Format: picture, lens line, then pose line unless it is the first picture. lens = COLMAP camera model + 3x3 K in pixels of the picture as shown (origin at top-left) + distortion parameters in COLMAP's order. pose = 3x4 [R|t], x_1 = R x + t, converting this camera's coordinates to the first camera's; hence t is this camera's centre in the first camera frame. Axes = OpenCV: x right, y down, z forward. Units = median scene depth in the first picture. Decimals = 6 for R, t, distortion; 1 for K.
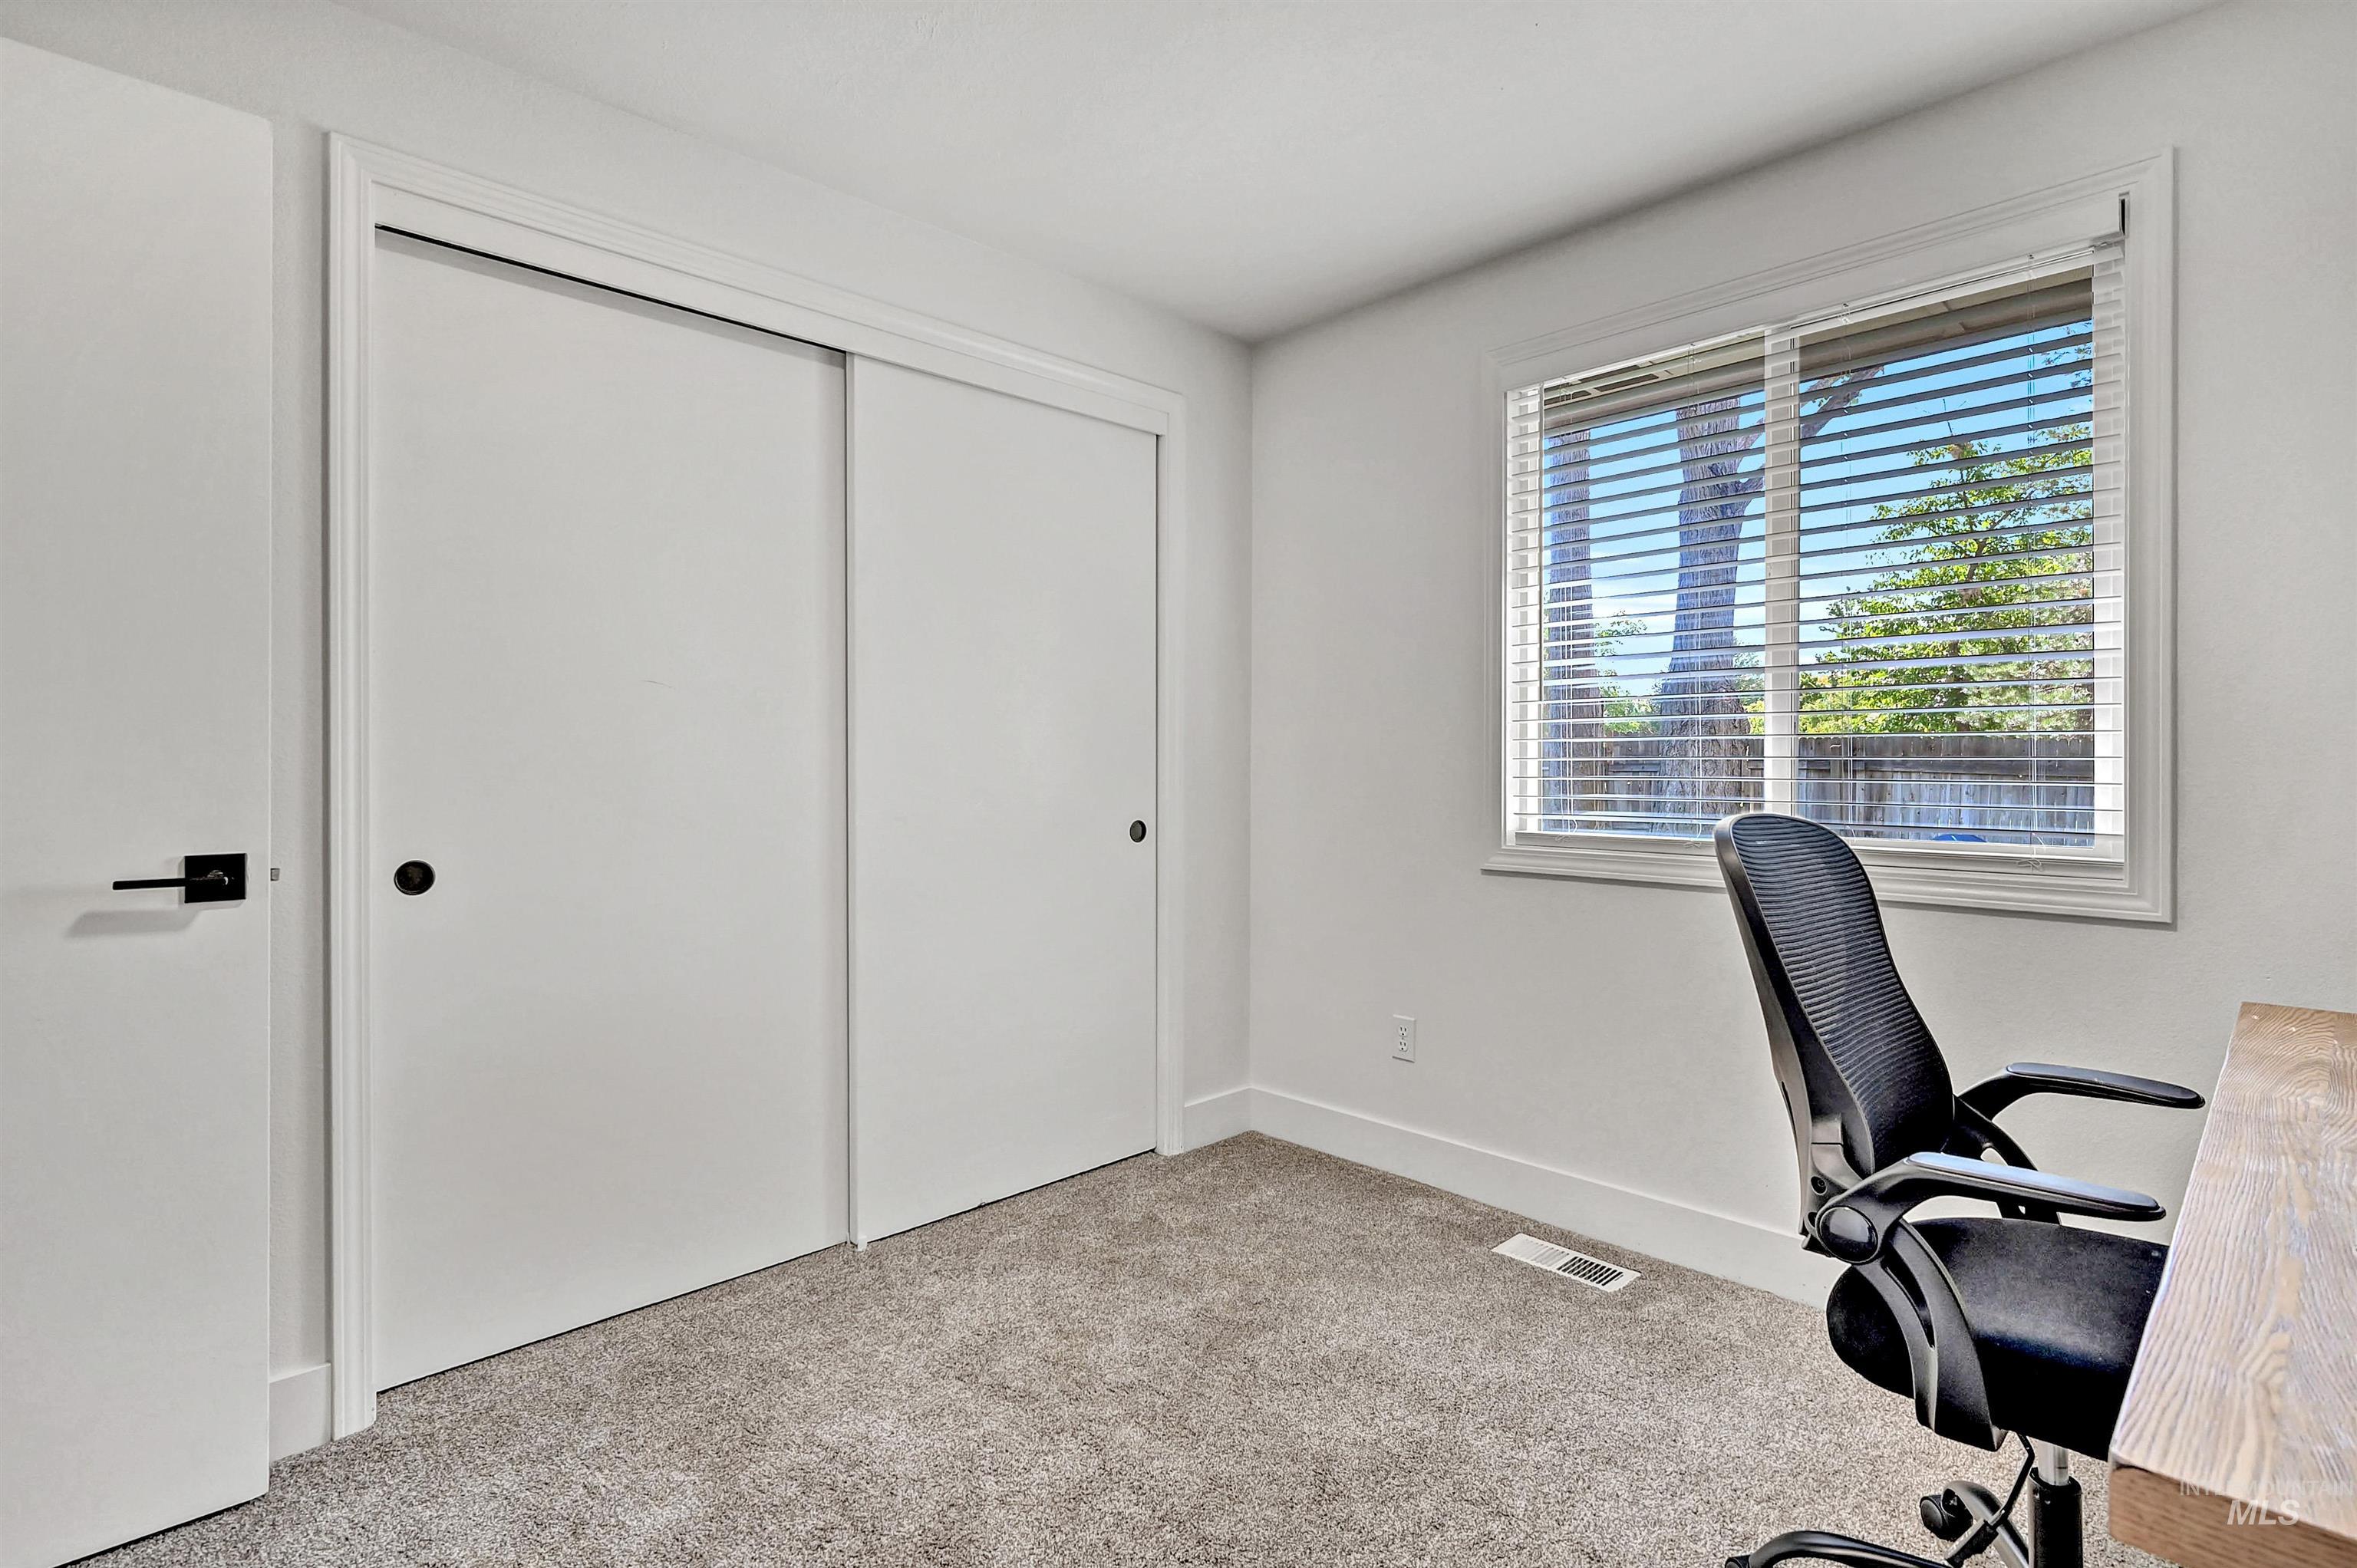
lens RADIAL K [[1130.5, 0, 1187.0], [0, 1130.5, 766.1], [0, 0, 1]] dist [-0.002053, -0.000364]
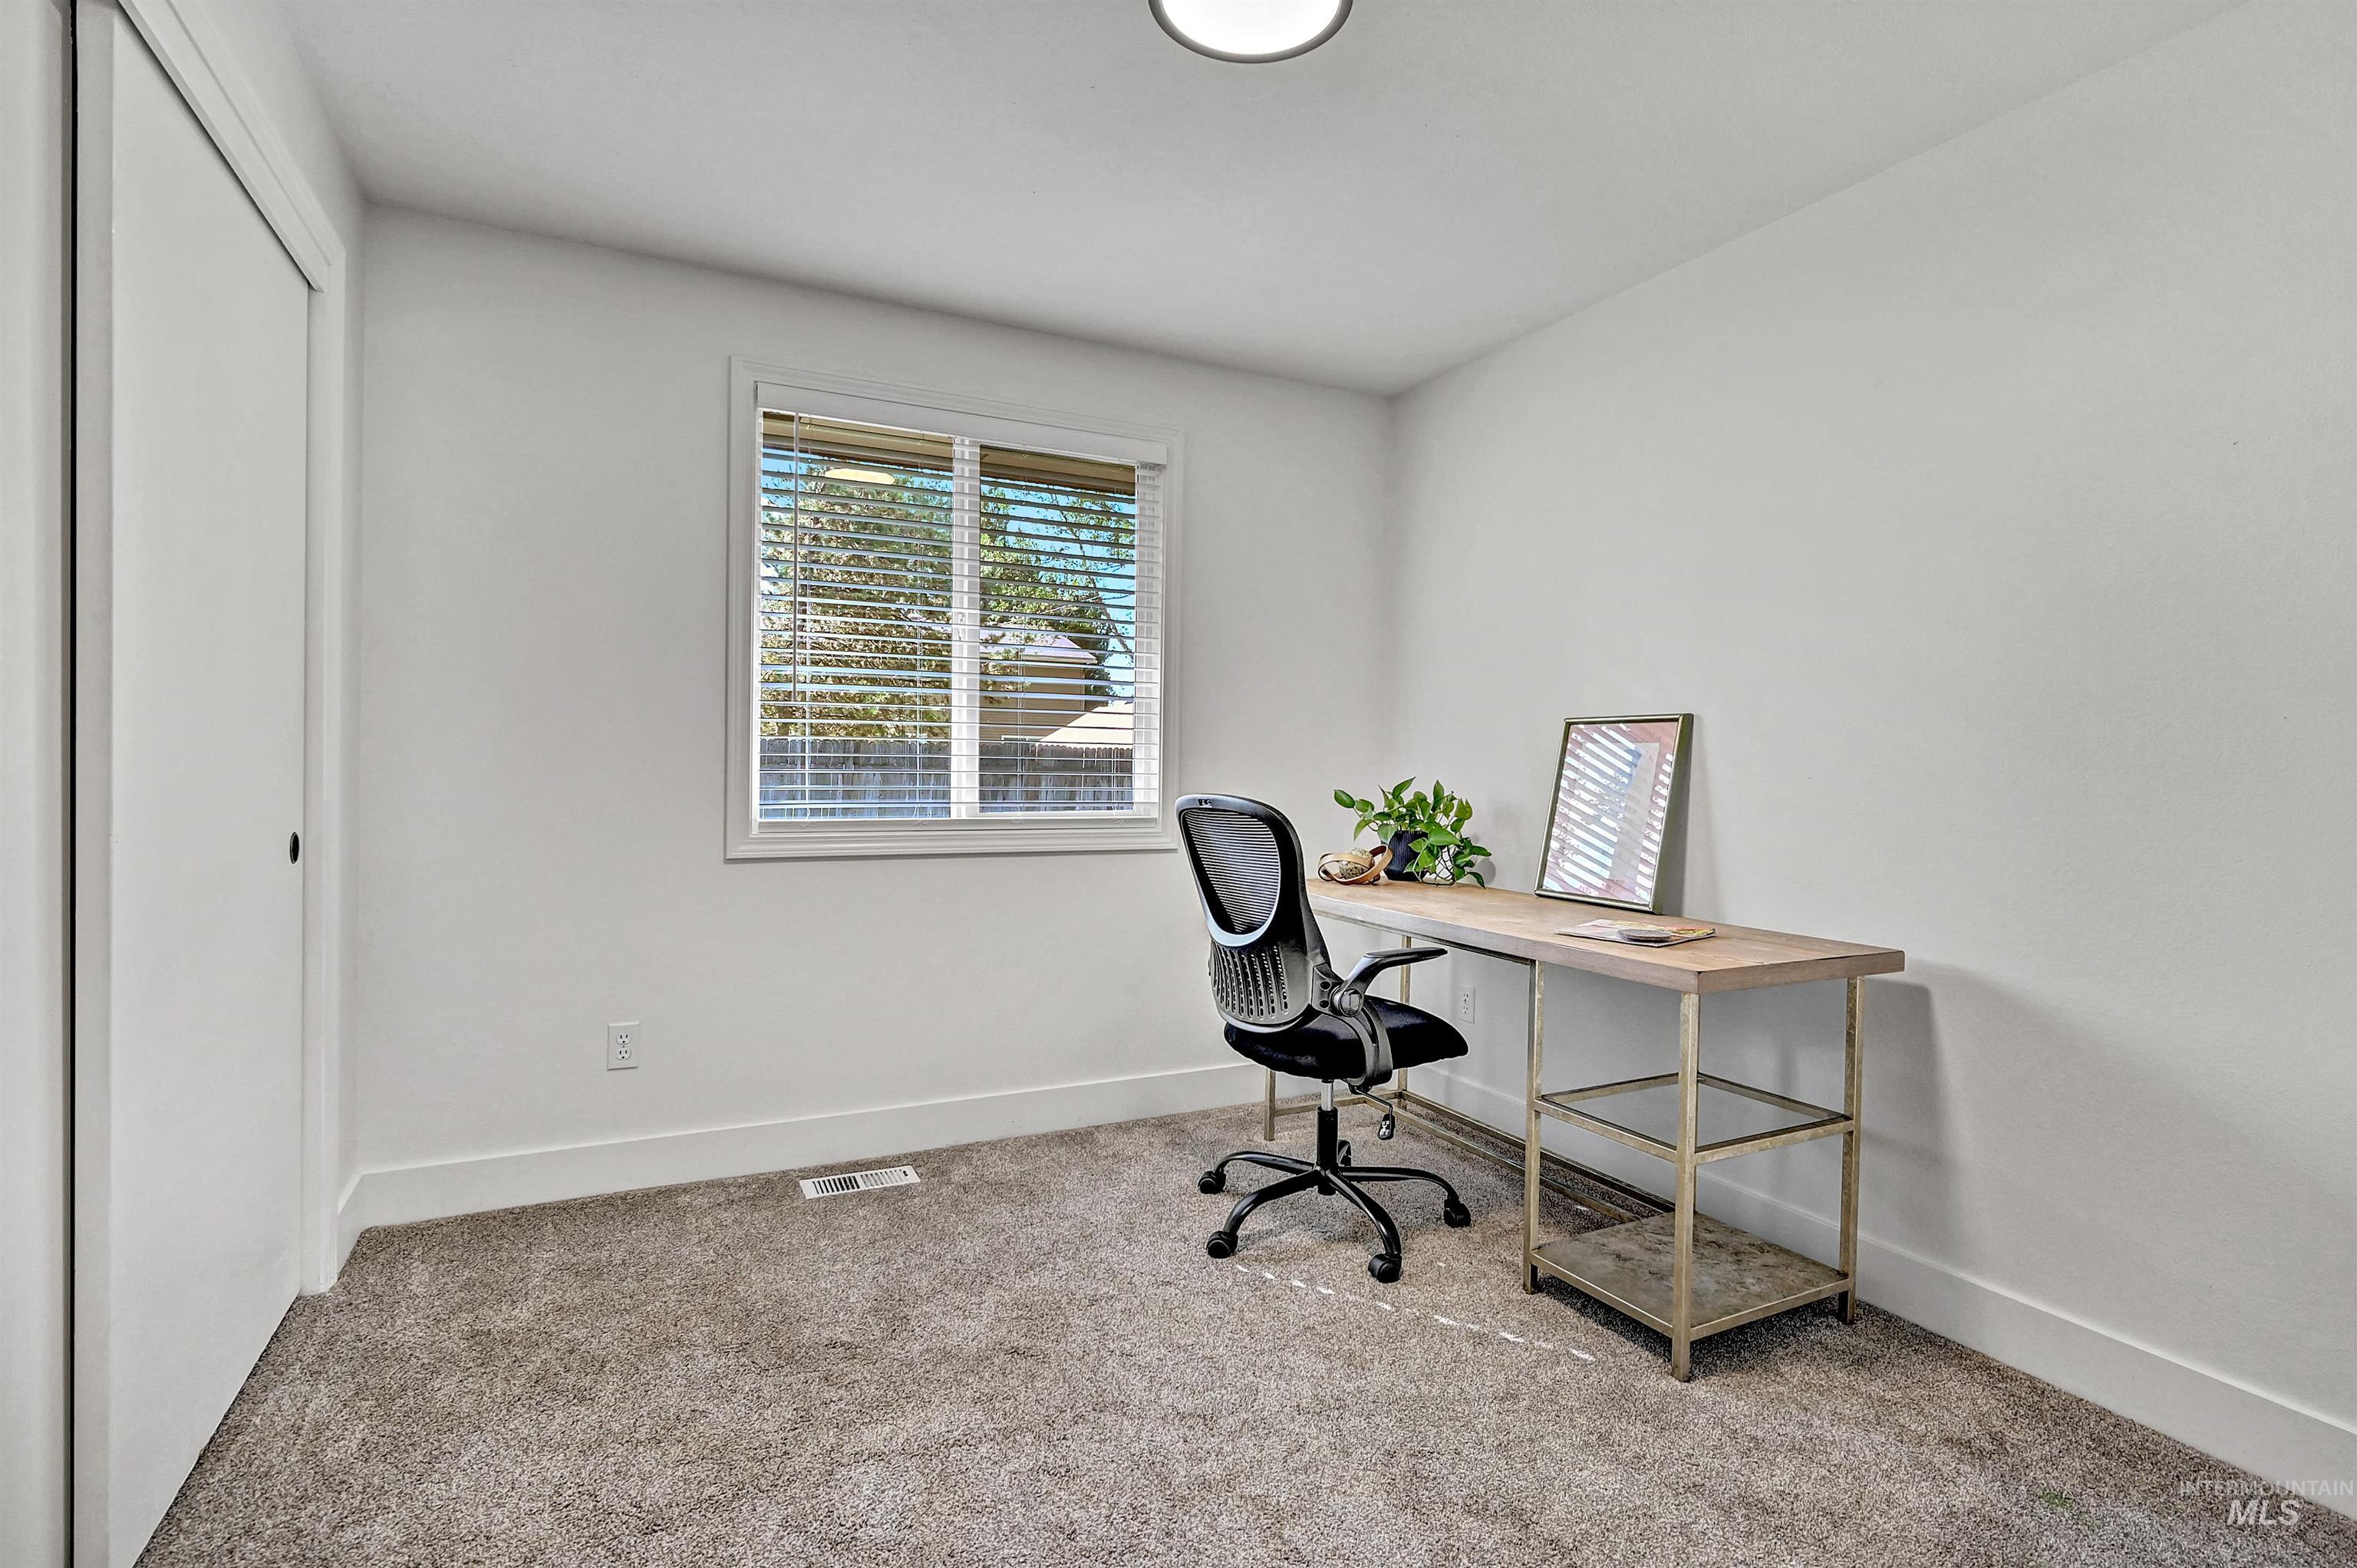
lens RADIAL K [[1096.8, 0, 1190.0], [0, 1096.8, 780.6], [0, 0, 1]] dist [-0.001209, 0.000053]
pose [[0.314131, -0.013308, 0.949286, -0.593975], [-0.012663, 0.999754, 0.018206, -0.004610], [-0.949295, -0.017740, 0.313885, 0.299151]]
